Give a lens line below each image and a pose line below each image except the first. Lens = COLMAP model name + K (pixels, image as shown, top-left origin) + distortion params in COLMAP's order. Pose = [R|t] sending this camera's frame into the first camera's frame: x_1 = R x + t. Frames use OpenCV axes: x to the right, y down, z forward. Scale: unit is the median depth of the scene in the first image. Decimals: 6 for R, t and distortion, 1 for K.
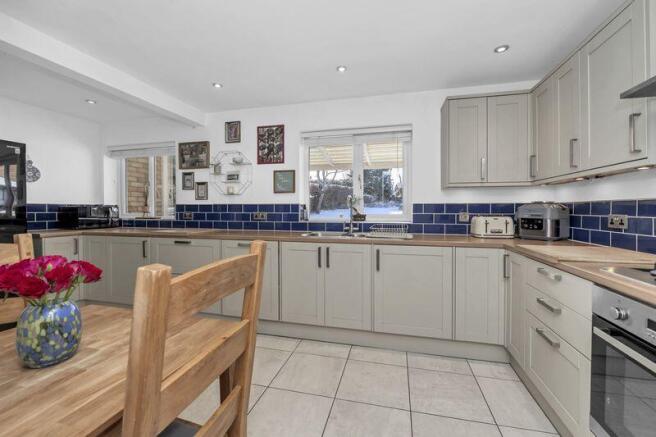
lens RADIAL K [[271.8, 0, 328.6], [0, 271.8, 211.8], [0, 0, 1]] dist [0.000661, 0.000025]
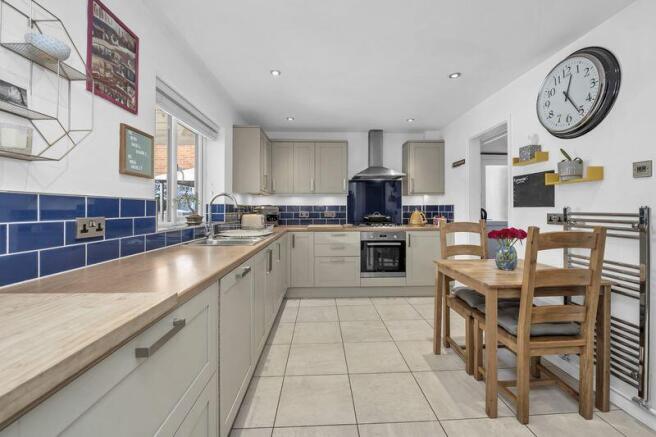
lens RADIAL K [[271.8, 0, 328.6], [0, 271.8, 212.6], [0, 0, 1]] dist [0.000661, 0.000025]
pose [[-0.270842, -0.009805, 0.962574, -0.723093], [0.017307, 0.999737, 0.015053, -0.005875], [-0.962468, 0.020736, -0.270601, 0.797181]]
